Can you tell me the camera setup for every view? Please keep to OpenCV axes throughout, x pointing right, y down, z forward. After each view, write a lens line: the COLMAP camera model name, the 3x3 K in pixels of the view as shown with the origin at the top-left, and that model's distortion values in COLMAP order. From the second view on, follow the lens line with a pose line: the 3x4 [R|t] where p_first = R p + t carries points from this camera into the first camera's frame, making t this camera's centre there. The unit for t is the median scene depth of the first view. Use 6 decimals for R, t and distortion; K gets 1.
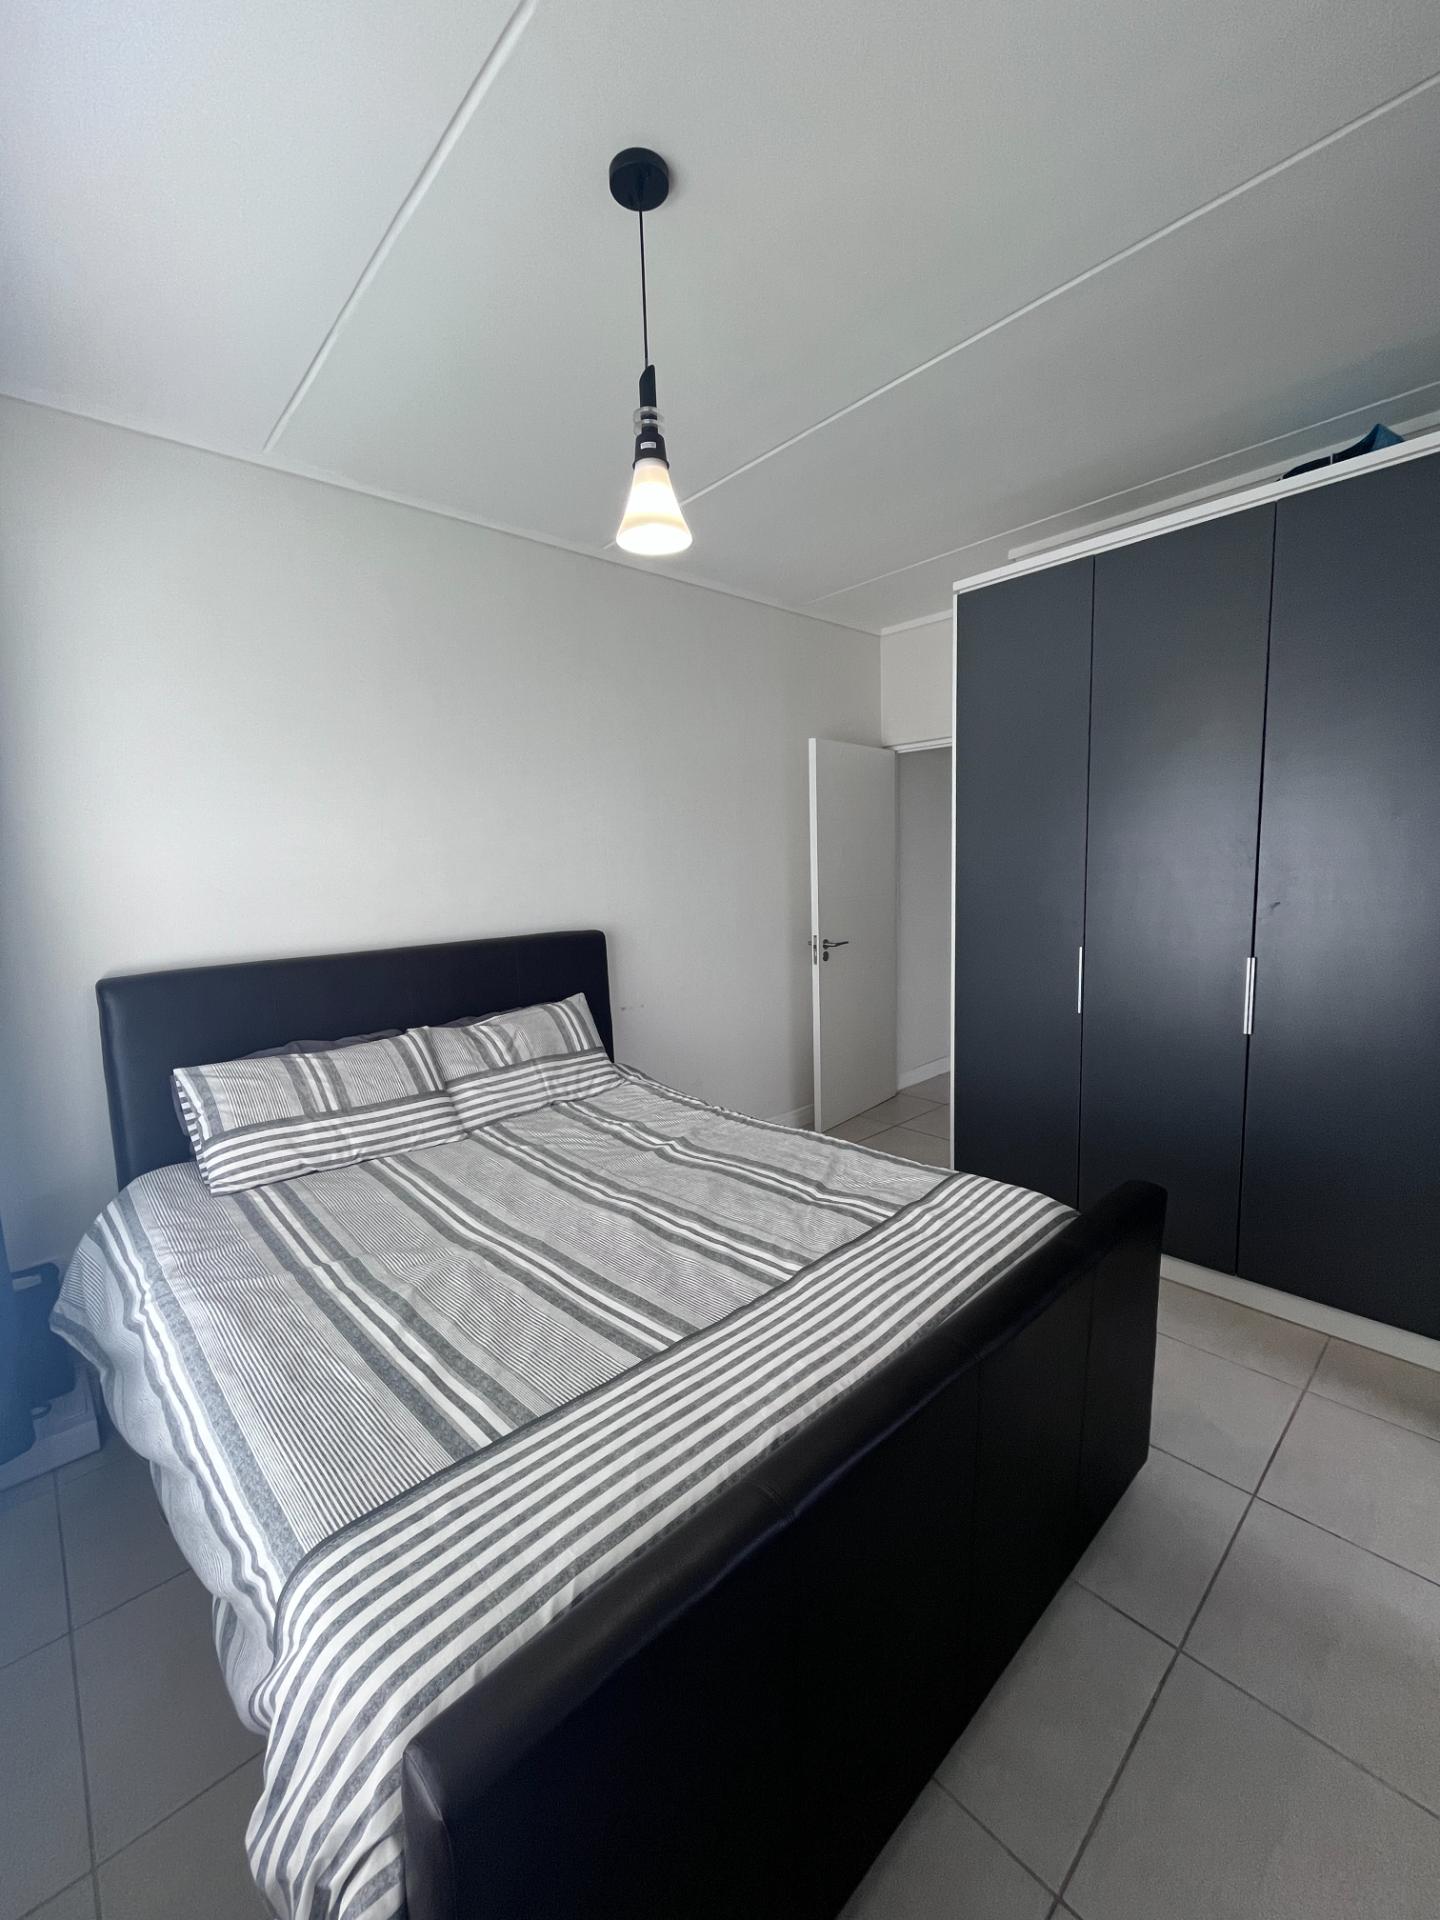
lens RADIAL K [[781.1, 0, 718.3], [0, 781.1, 957.3], [0, 0, 1]] dist [-0.001904, -0.000067]
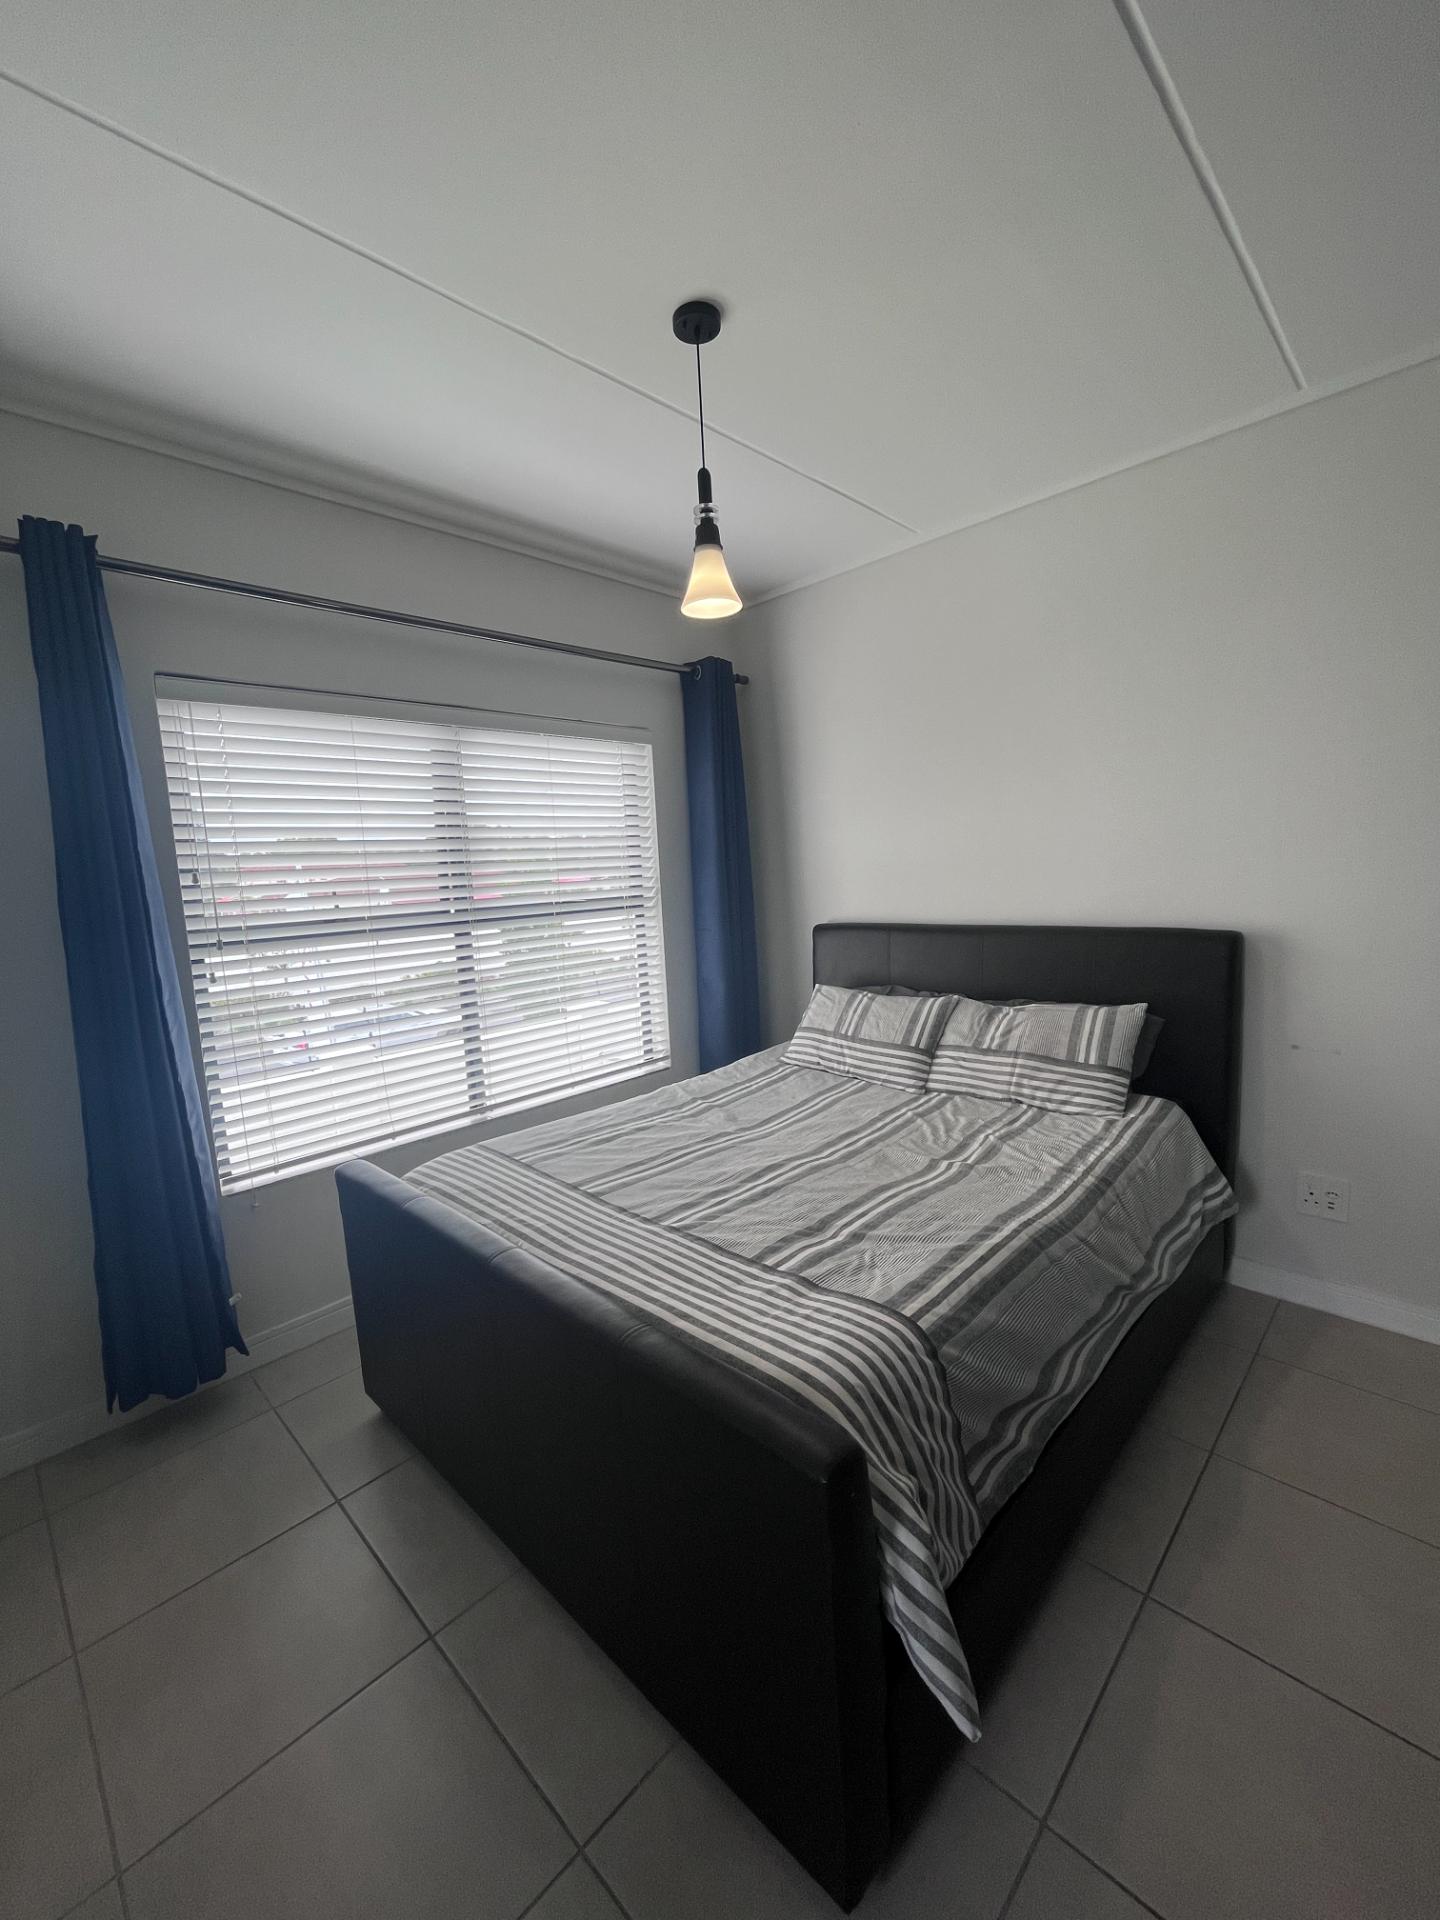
lens RADIAL K [[781.1, 0, 718.3], [0, 781.1, 957.3], [0, 0, 1]] dist [-0.001904, -0.000067]
pose [[0.052054, 0.143419, -0.988292, 0.842743], [-0.075862, 0.987342, 0.139286, -0.114743], [0.995759, 0.067723, 0.062275, 0.679171]]
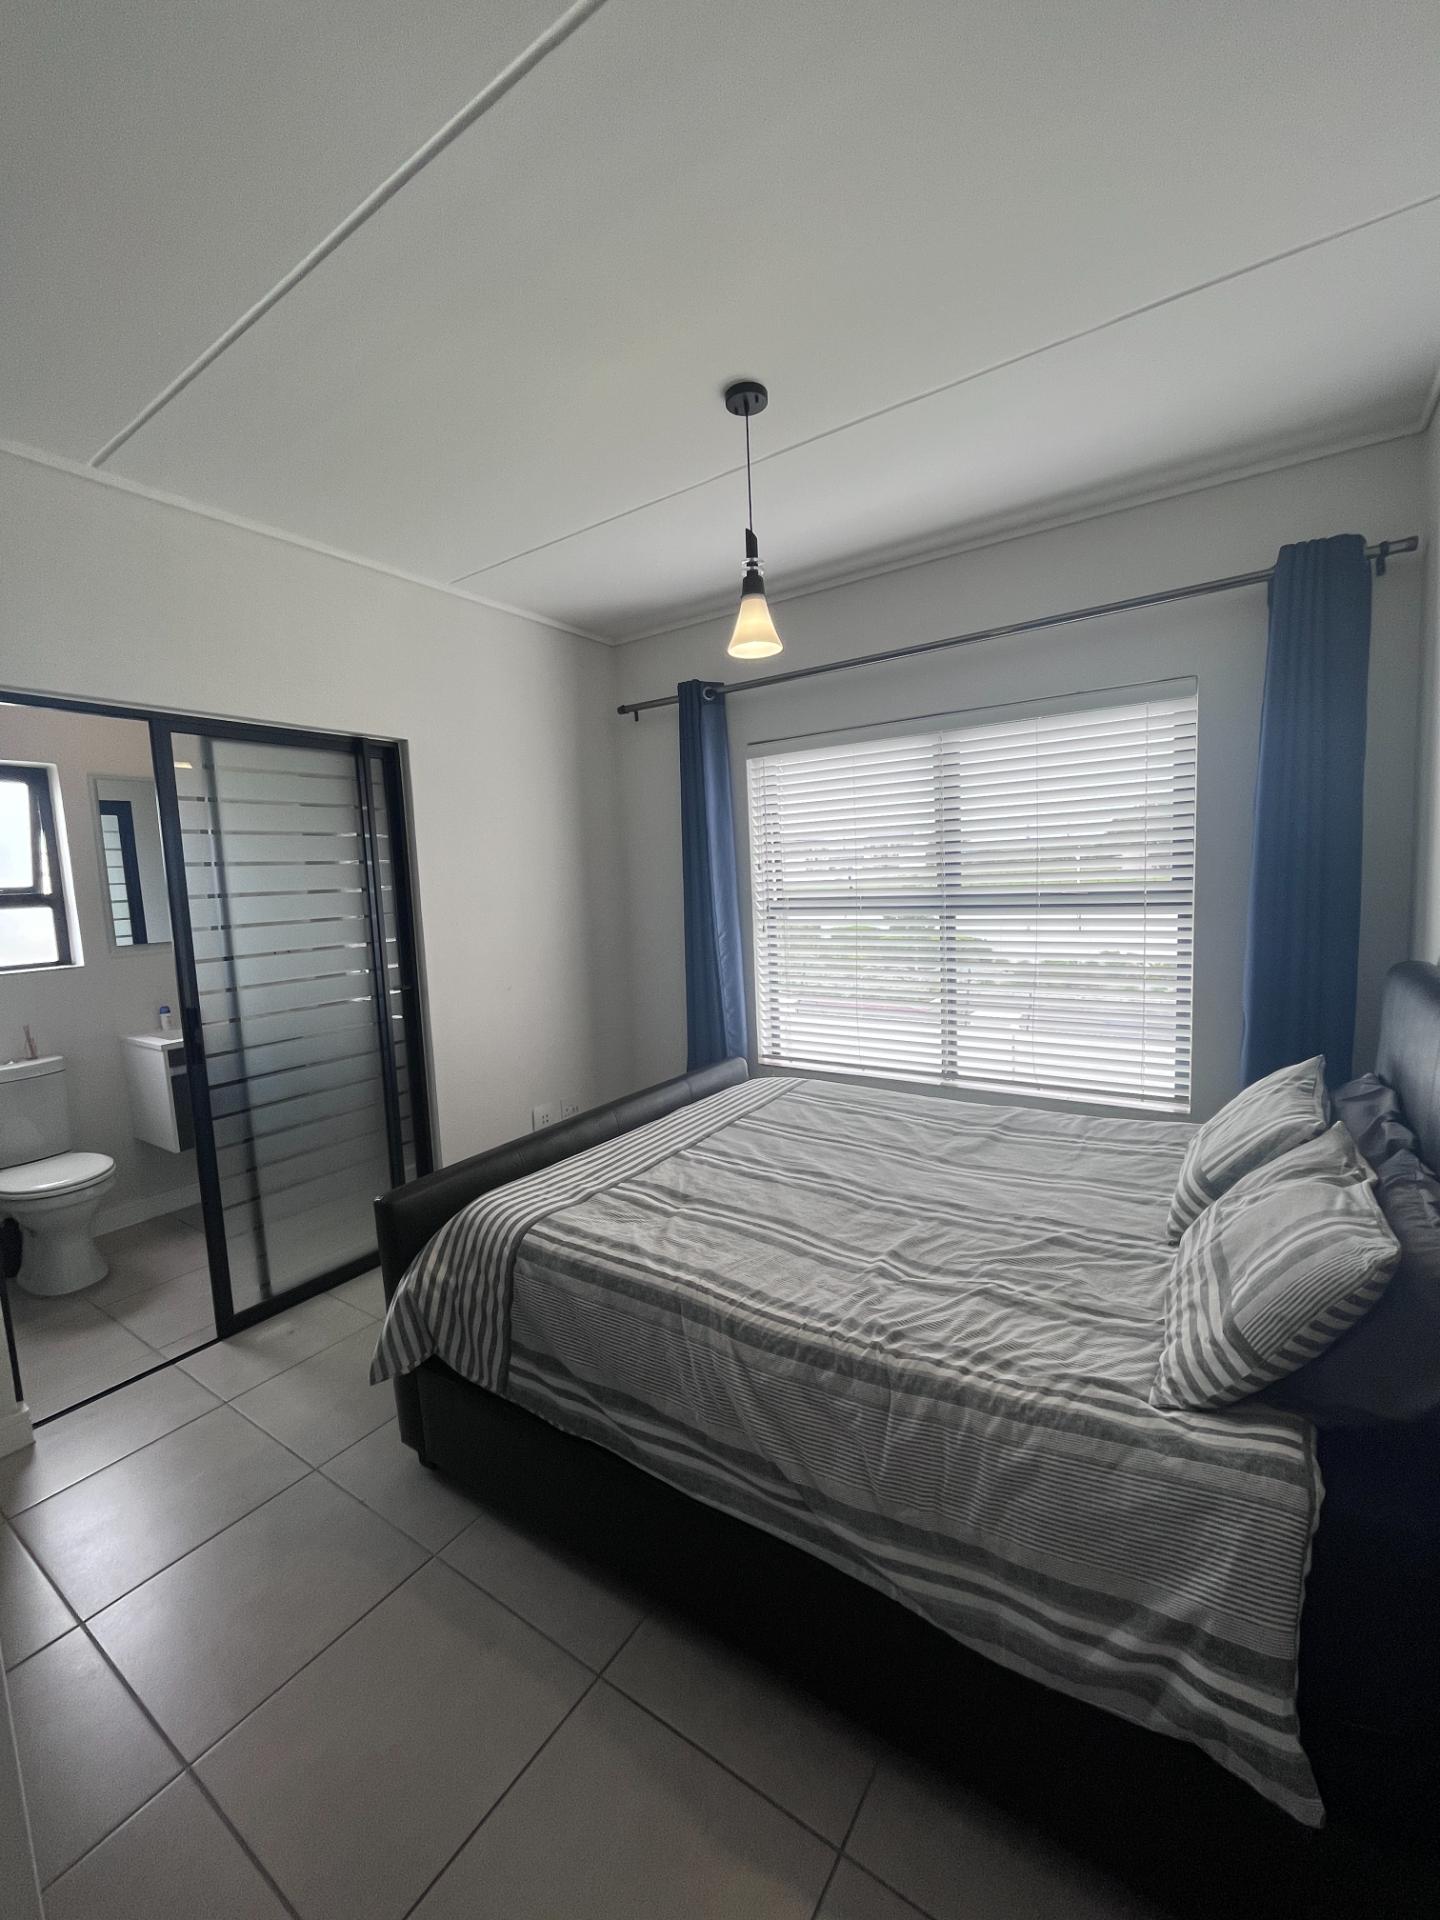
lens RADIAL K [[781.1, 0, 718.3], [0, 781.1, 957.3], [0, 0, 1]] dist [-0.001904, -0.000067]
pose [[-0.970554, 0.099218, -0.219503, 0.234724], [0.045655, 0.970485, 0.236801, -0.237128], [0.236519, 0.219806, -0.946437, 1.681960]]
